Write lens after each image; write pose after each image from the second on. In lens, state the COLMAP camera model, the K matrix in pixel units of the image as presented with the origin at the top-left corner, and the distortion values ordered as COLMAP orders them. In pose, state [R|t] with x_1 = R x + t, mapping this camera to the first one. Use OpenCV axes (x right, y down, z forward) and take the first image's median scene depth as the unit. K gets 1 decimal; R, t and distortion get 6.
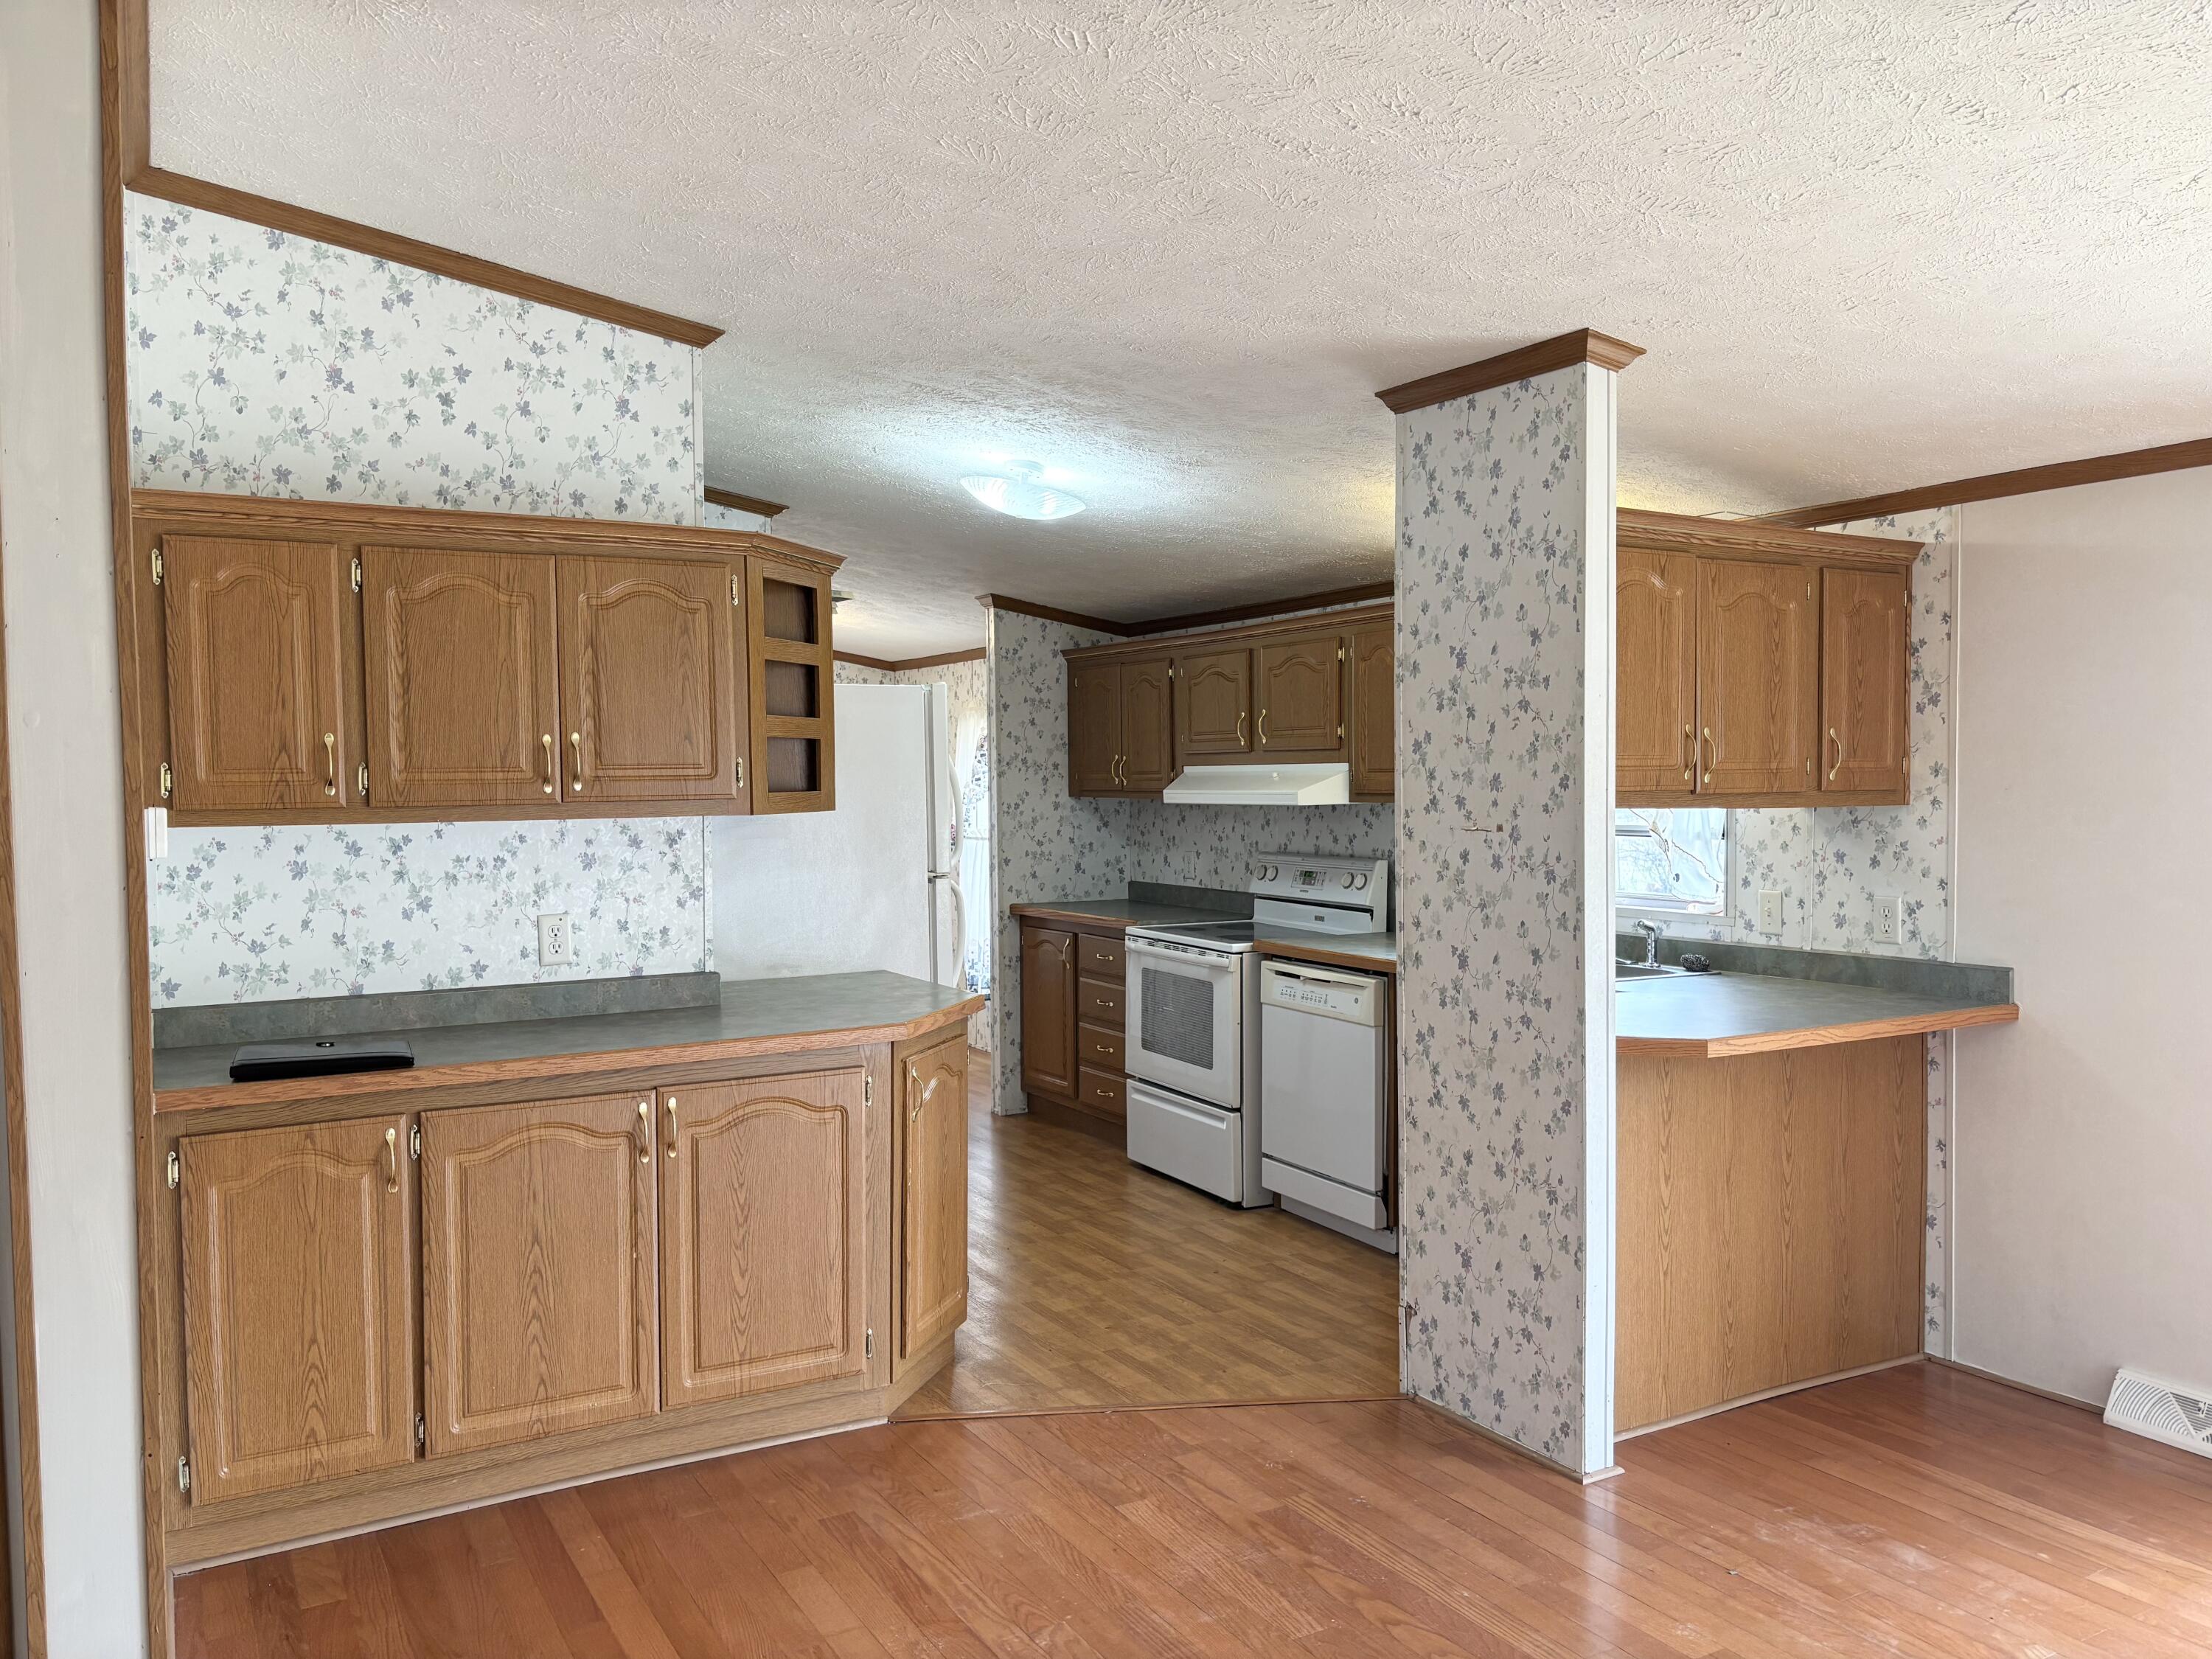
lens RADIAL K [[1705.0, 0, 1078.2], [0, 1705.0, 852.3], [0, 0, 1]] dist [0.059531, -0.081166]
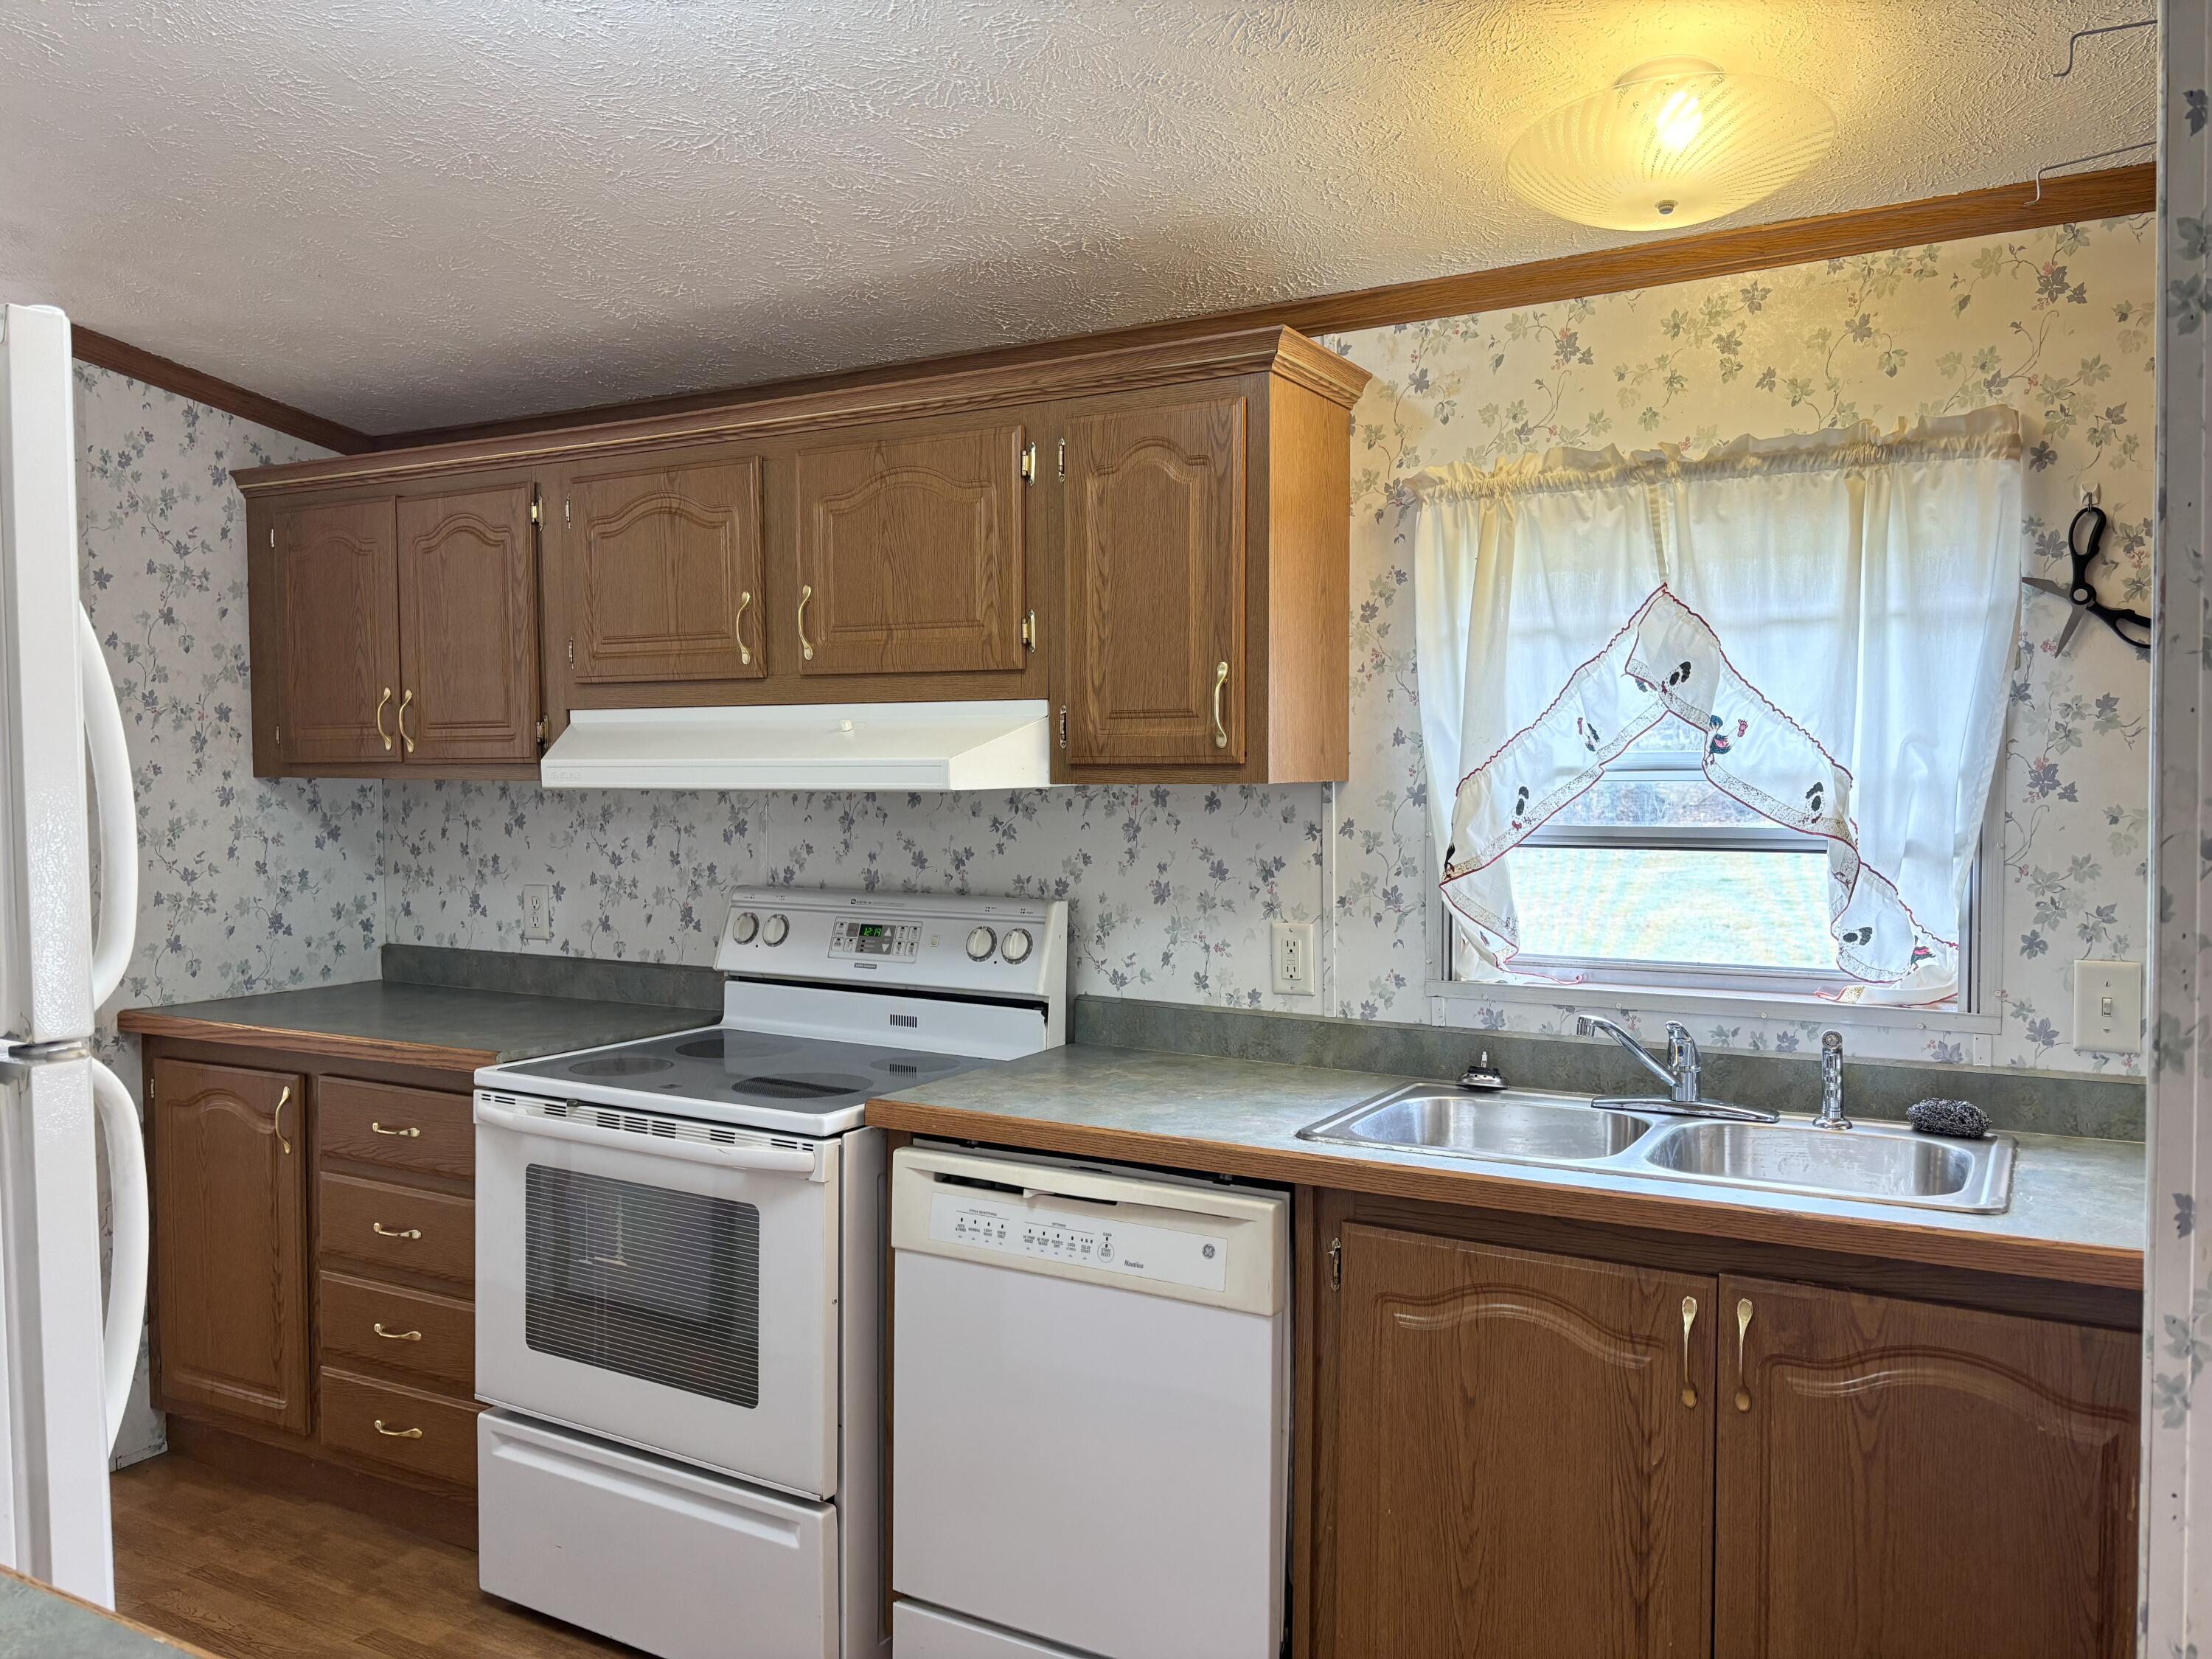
lens RADIAL K [[1685.8, 0, 1151.4], [0, 1685.8, 838.5], [0, 0, 1]] dist [0.061515, -0.100015]
pose [[0.843528, -0.014596, 0.536887, -0.087512], [0.018062, 0.999836, -0.001195, -0.017913], [-0.536781, 0.010705, 0.843654, 0.804894]]
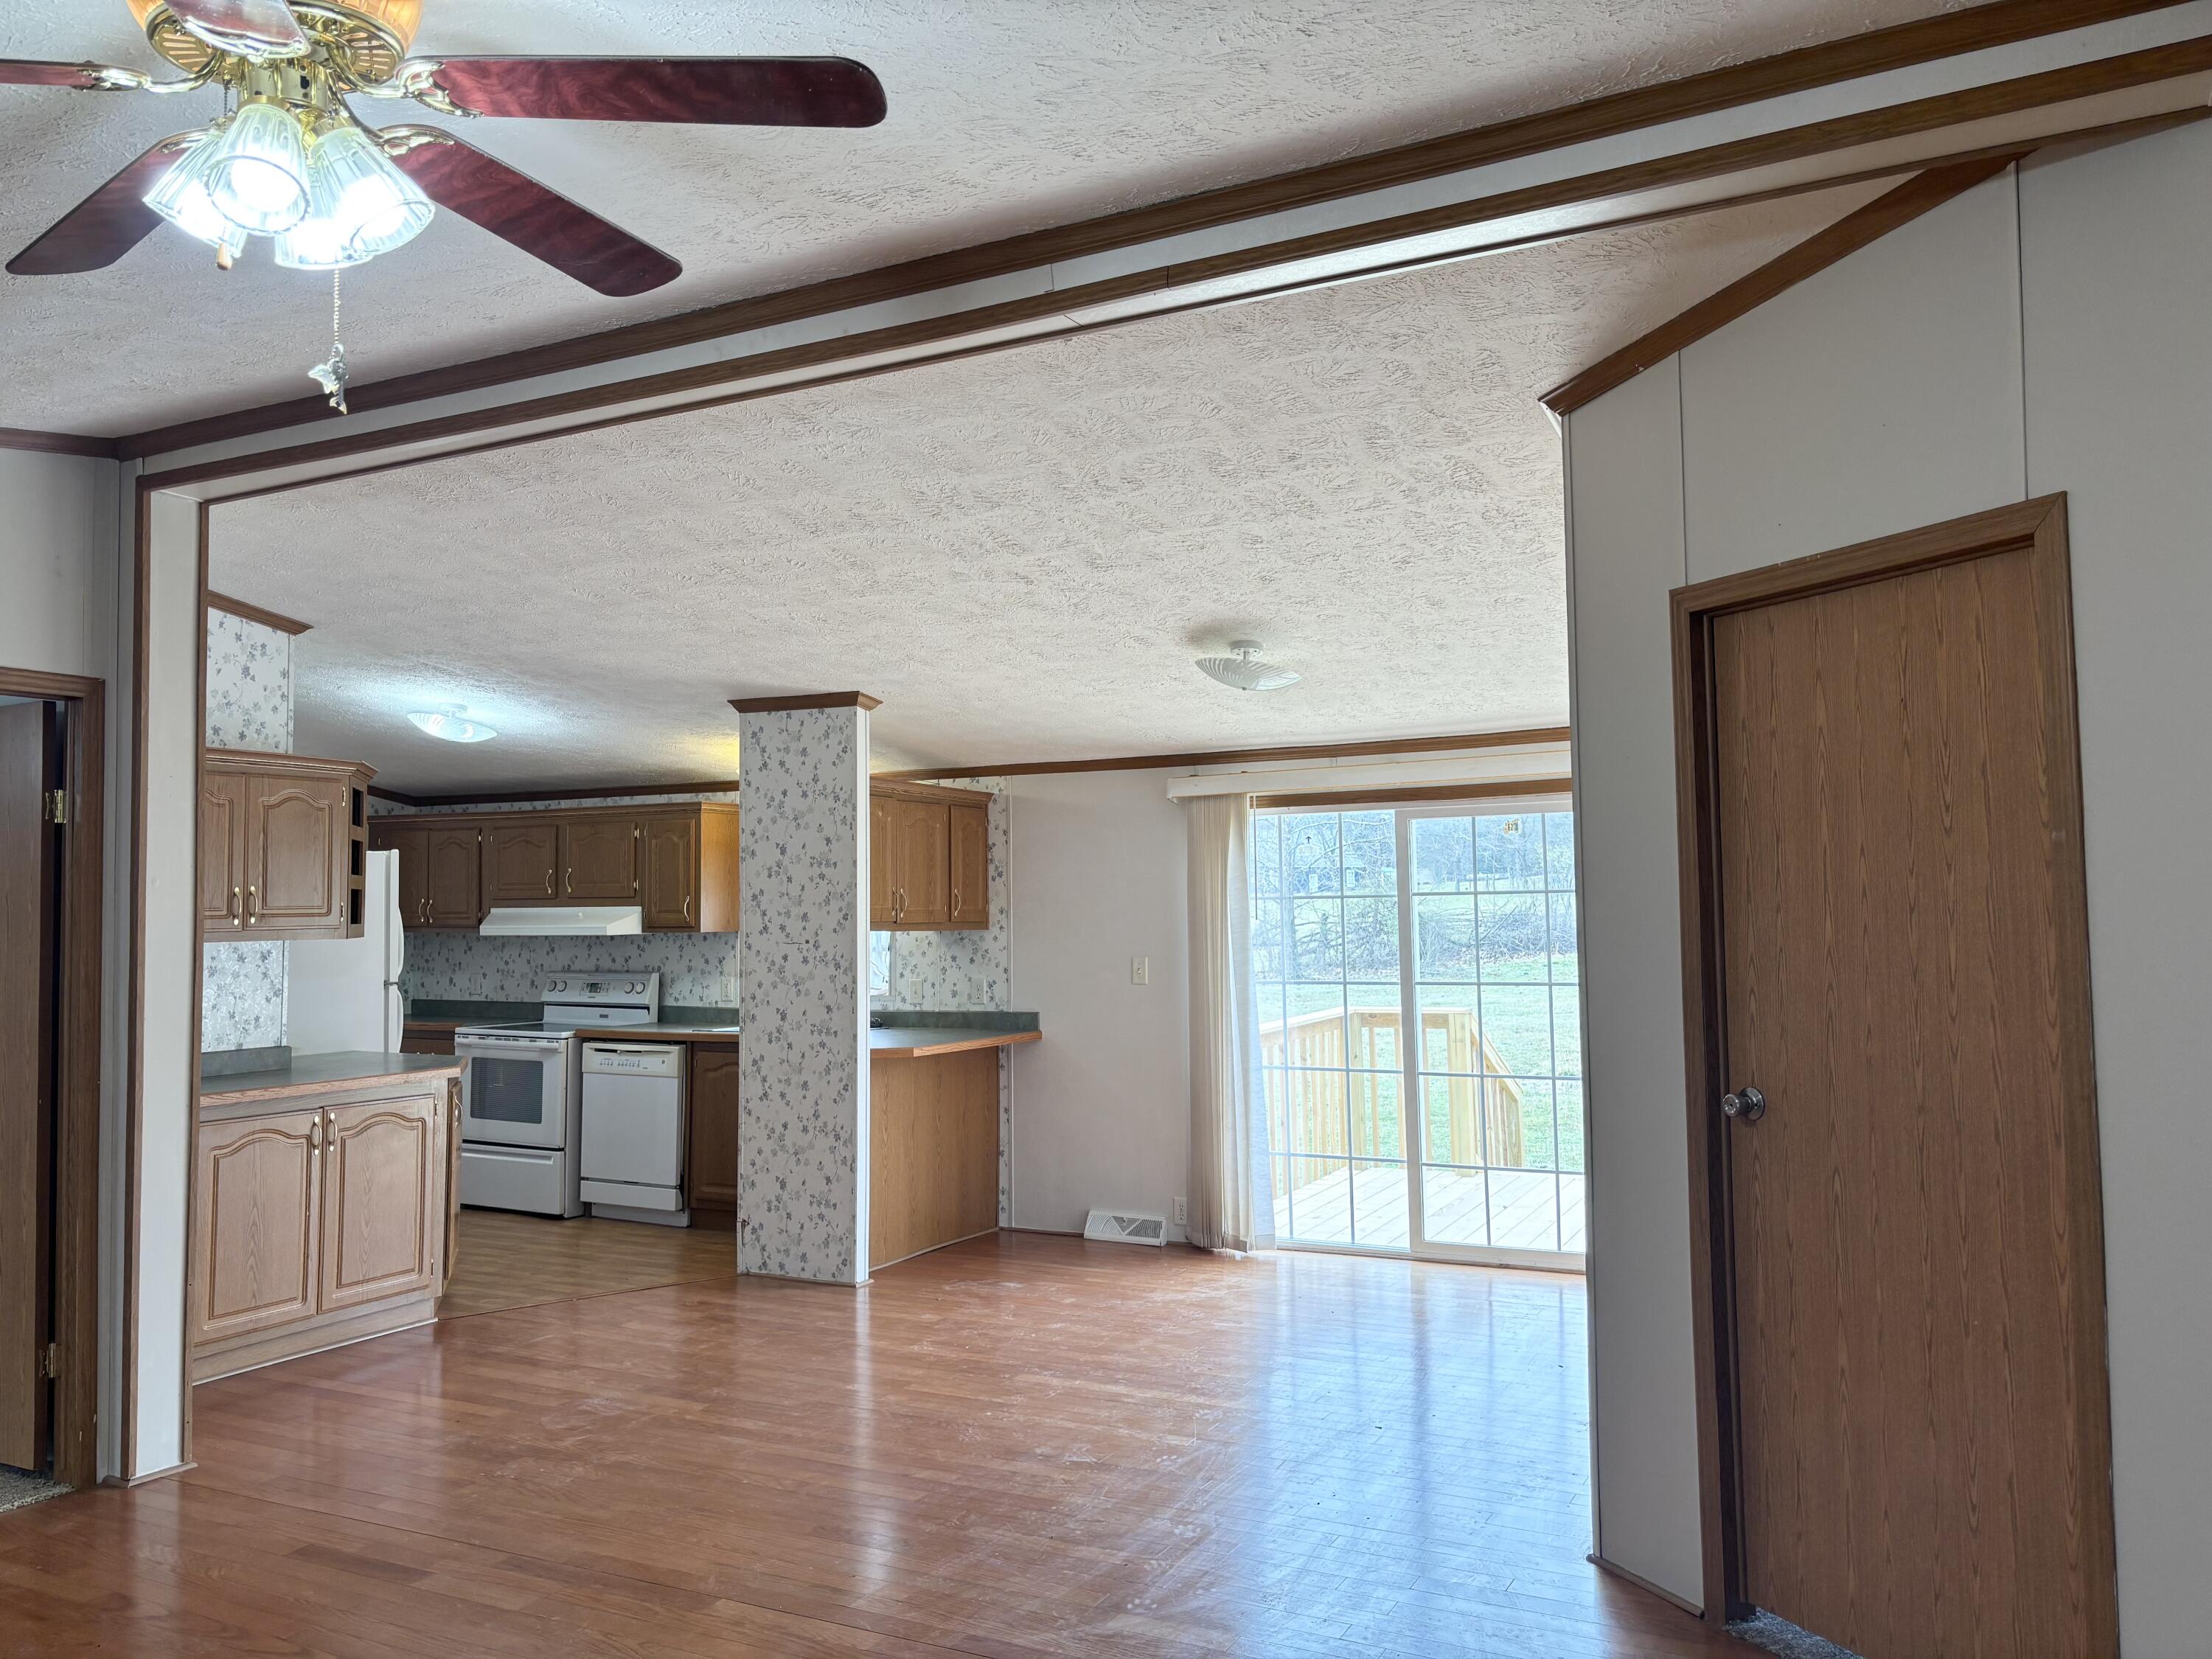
lens RADIAL K [[1711.2, 0, 1132.3], [0, 1711.2, 827.8], [0, 0, 1]] dist [0.057200, -0.109243]
pose [[0.830880, 0.028585, 0.555717, -0.429551], [0.025923, 0.995607, -0.089971, 0.033972], [-0.555847, 0.089161, 0.826489, -0.645367]]
